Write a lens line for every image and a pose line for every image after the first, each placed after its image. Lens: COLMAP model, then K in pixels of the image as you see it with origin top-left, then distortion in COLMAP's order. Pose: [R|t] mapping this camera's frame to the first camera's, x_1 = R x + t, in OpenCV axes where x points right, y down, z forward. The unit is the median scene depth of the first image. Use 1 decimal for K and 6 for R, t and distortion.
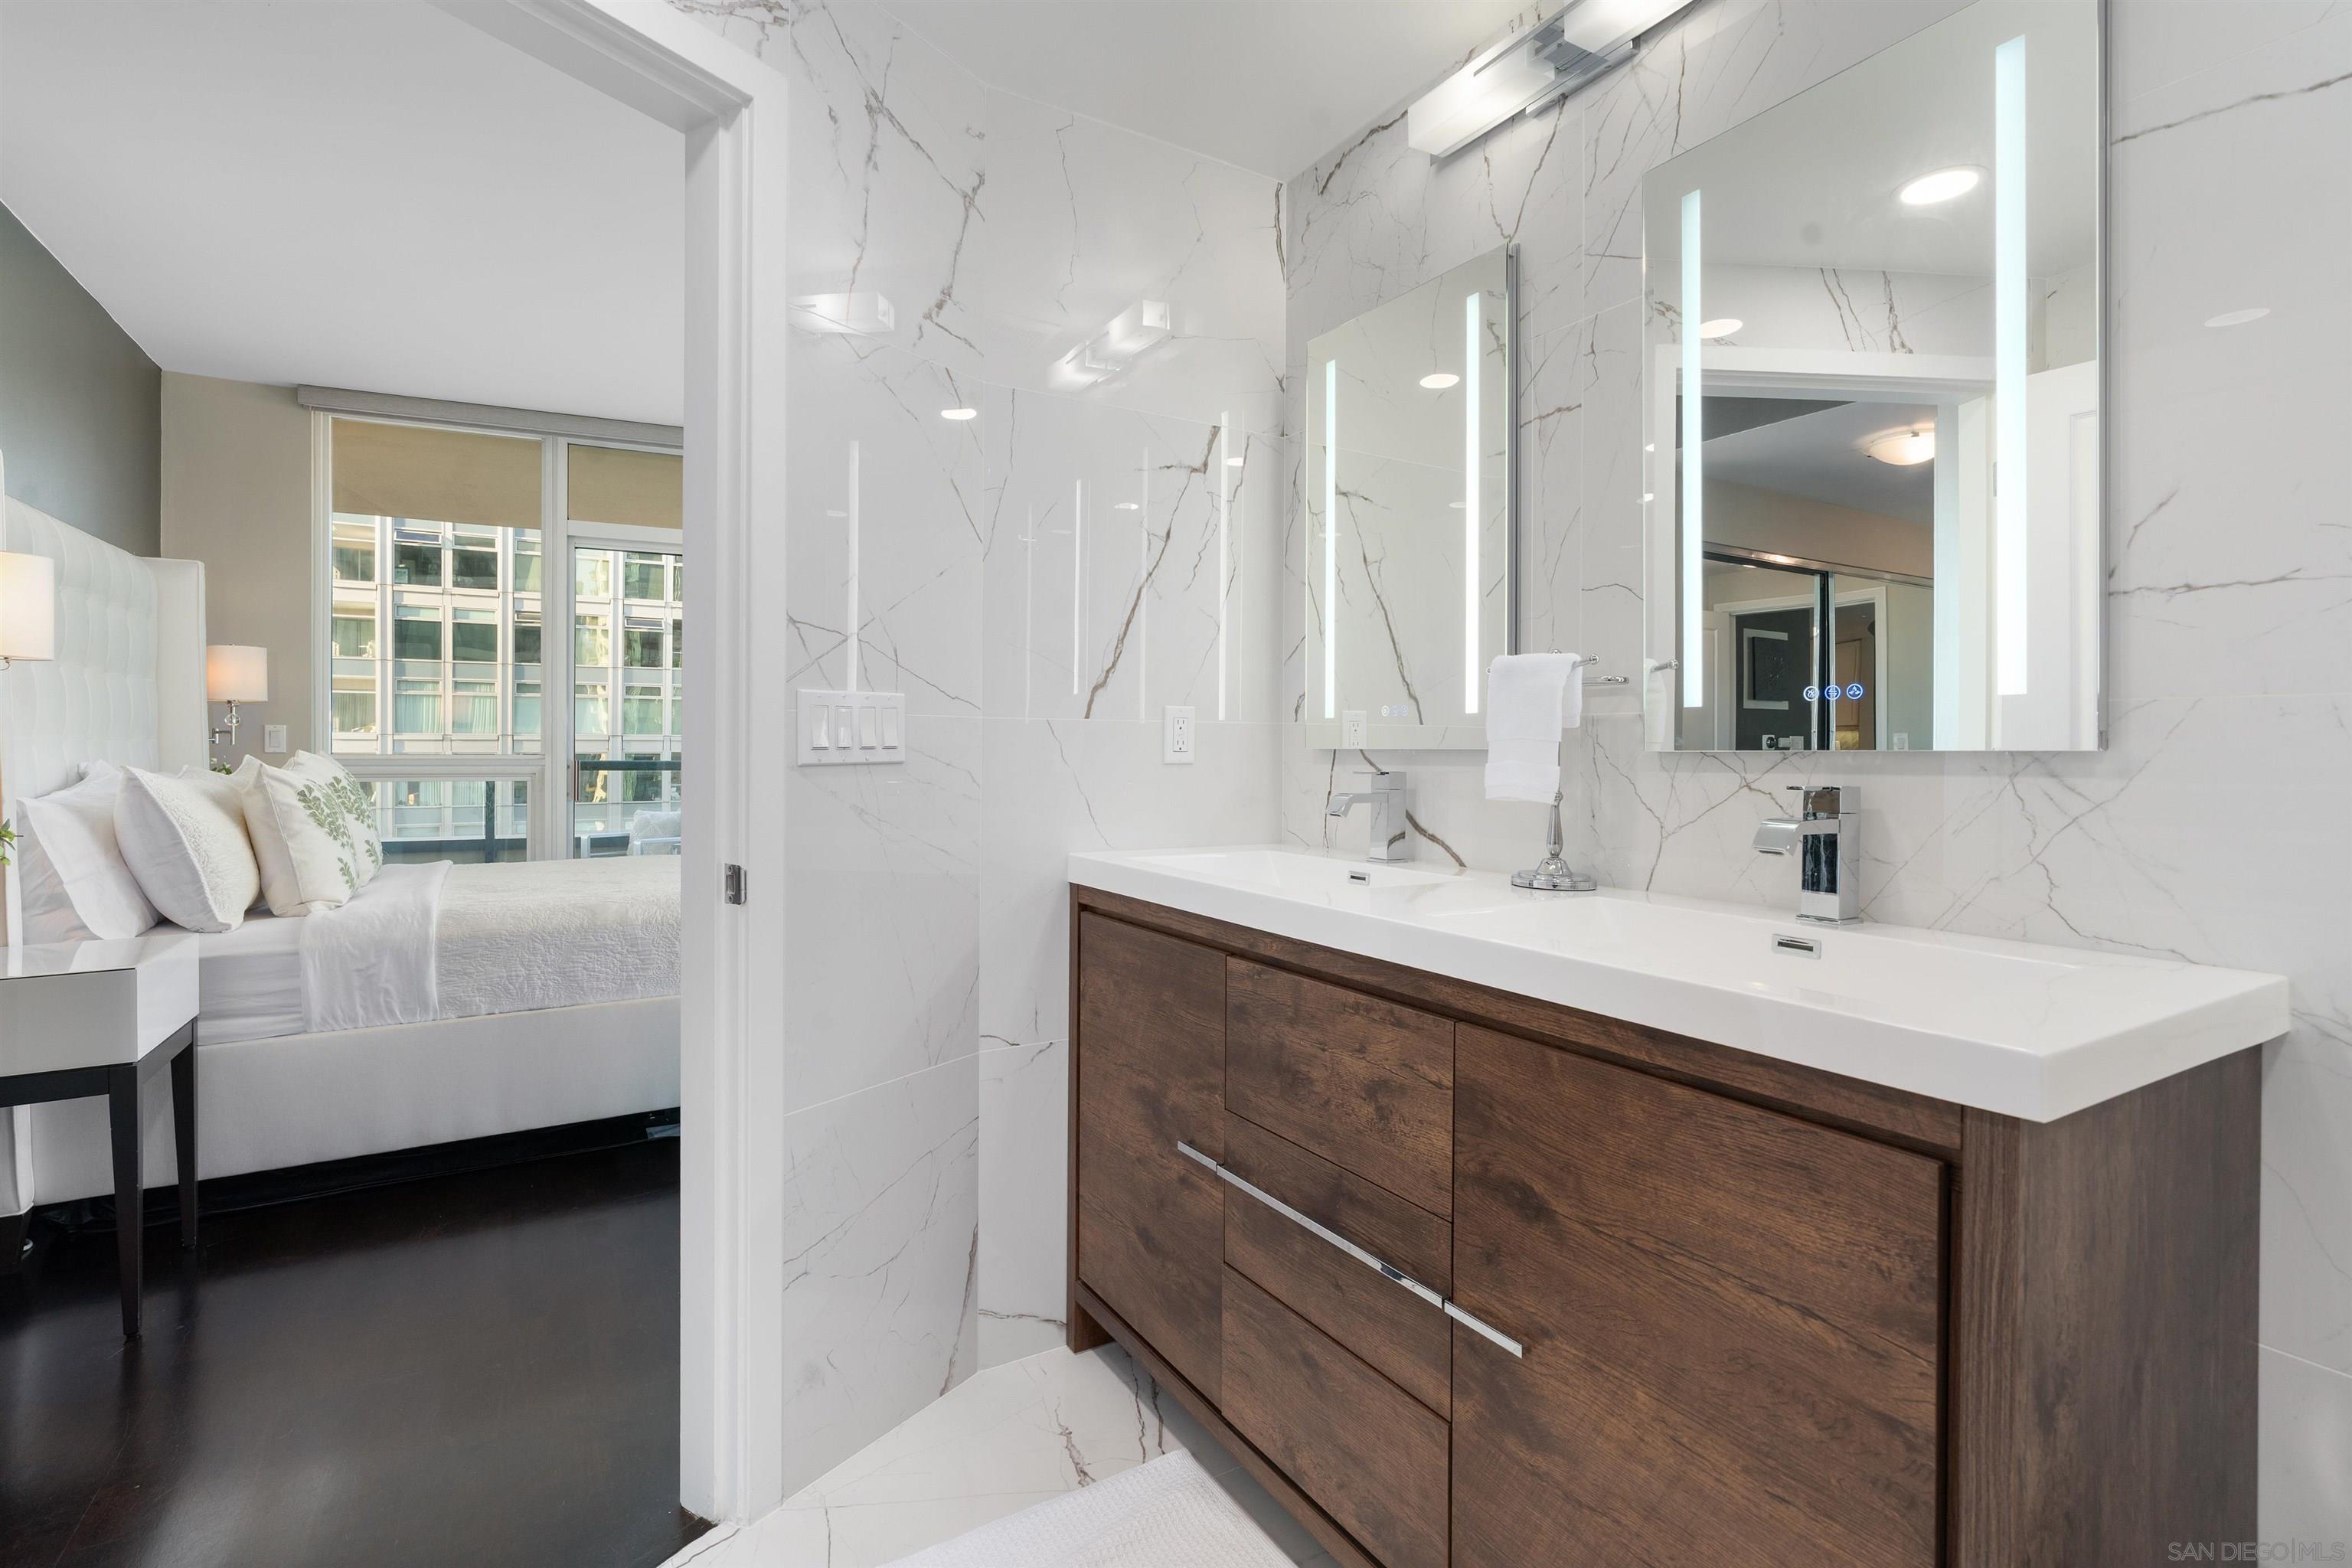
lens RADIAL K [[1086.2, 0, 1140.0], [0, 1086.2, 753.3], [0, 0, 1]] dist [-0.003392, 0.000249]
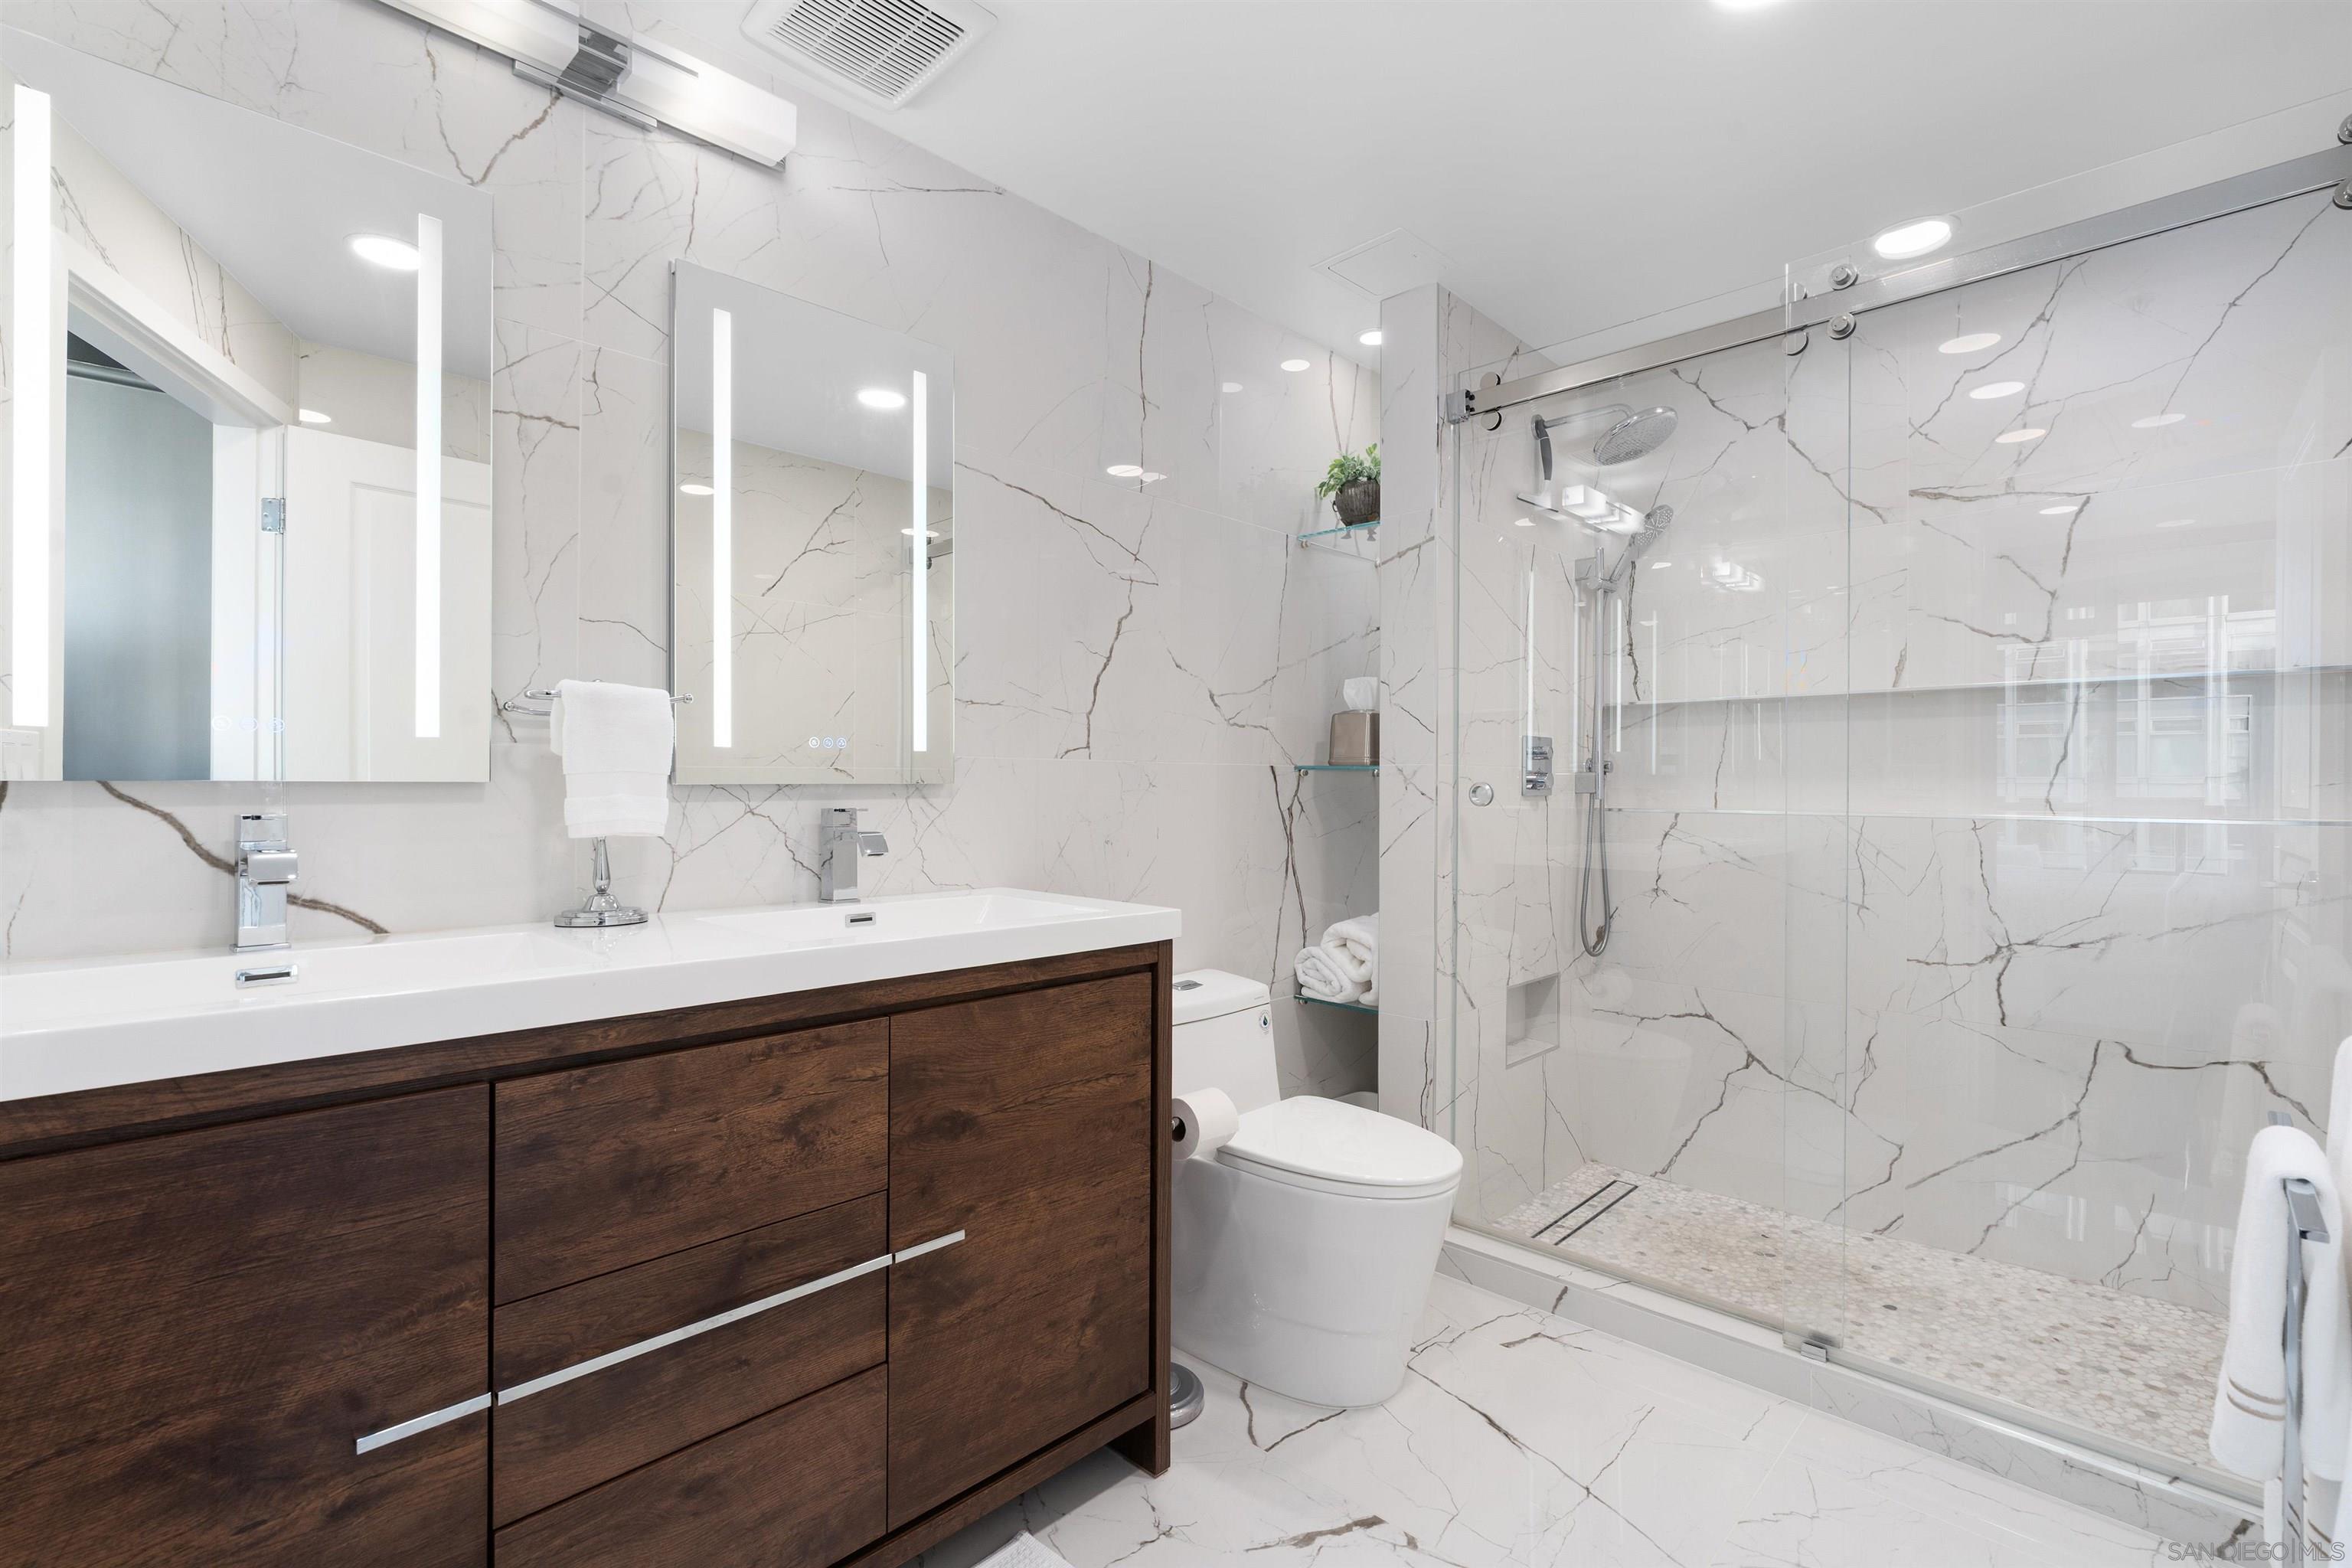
lens RADIAL K [[1063.5, 0, 1172.7], [0, 1063.5, 795.4], [0, 0, 1]] dist [-0.013287, 0.007037]
pose [[-0.267024, -0.013106, 0.963601, -0.841299], [-0.000402, 0.999909, 0.013488, -0.005806], [-0.963690, 0.003214, -0.267005, 0.953953]]
